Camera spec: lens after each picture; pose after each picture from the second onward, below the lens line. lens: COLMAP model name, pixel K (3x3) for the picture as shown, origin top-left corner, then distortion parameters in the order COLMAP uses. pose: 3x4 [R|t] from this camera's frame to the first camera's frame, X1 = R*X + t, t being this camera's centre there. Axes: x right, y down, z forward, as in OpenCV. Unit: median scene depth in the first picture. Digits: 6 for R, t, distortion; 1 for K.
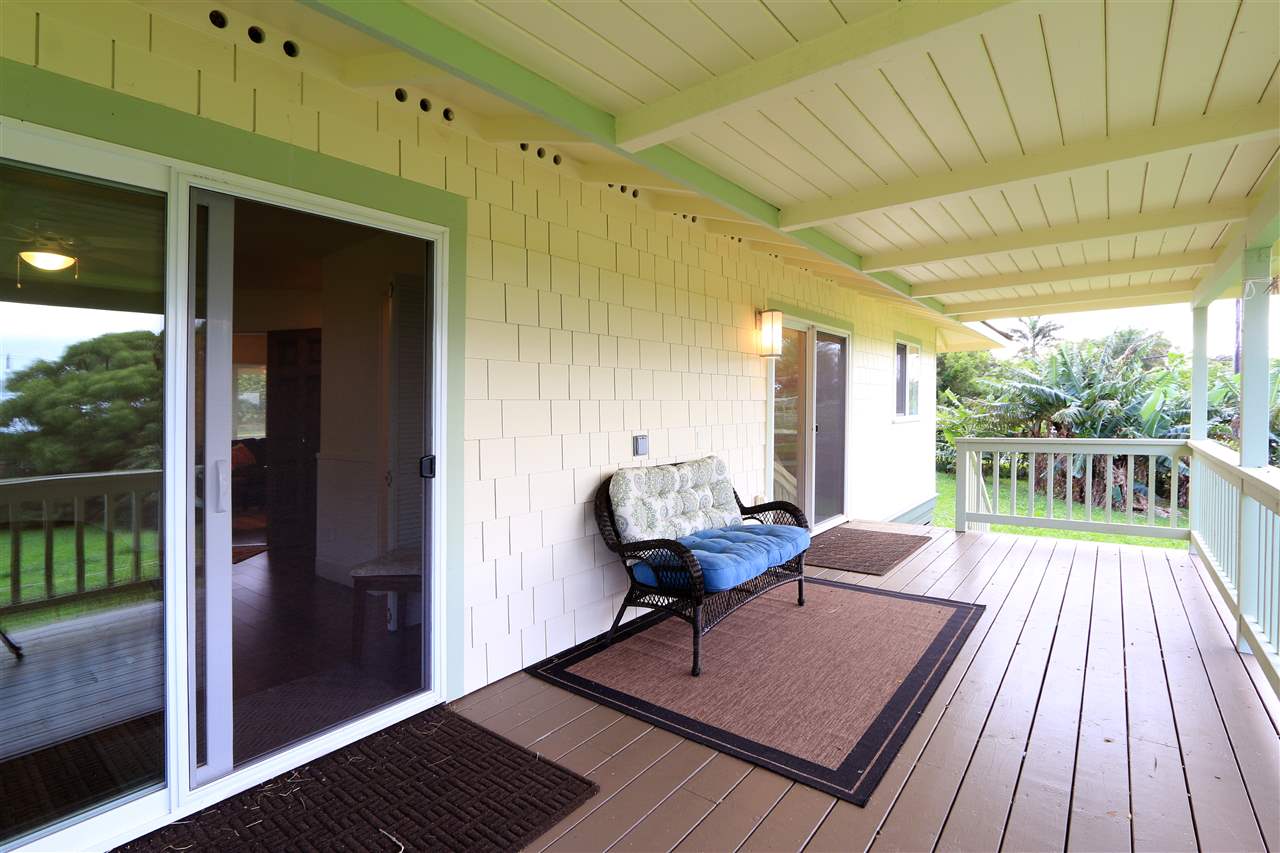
lens RADIAL K [[603.5, 0, 640.0], [0, 603.5, 426.5], [0, 0, 1]] dist [-0.002810, 0.000060]
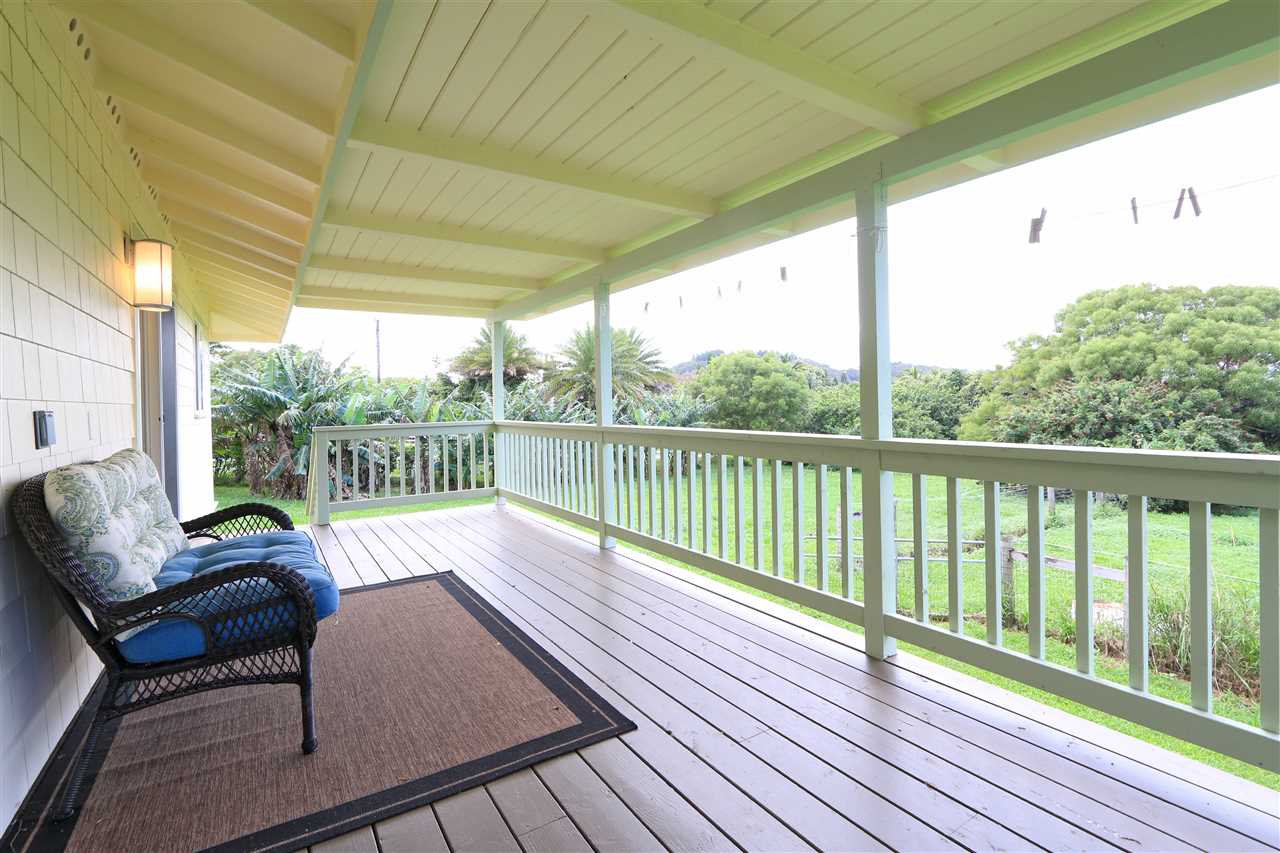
lens RADIAL K [[606.0, 0, 646.5], [0, 606.0, 410.6], [0, 0, 1]] dist [-0.000297, -0.000084]
pose [[0.325823, -0.001945, 0.945429, -0.314939], [0.042892, 0.998999, -0.012727, 0.041405], [-0.944457, 0.044698, 0.325580, 0.299785]]
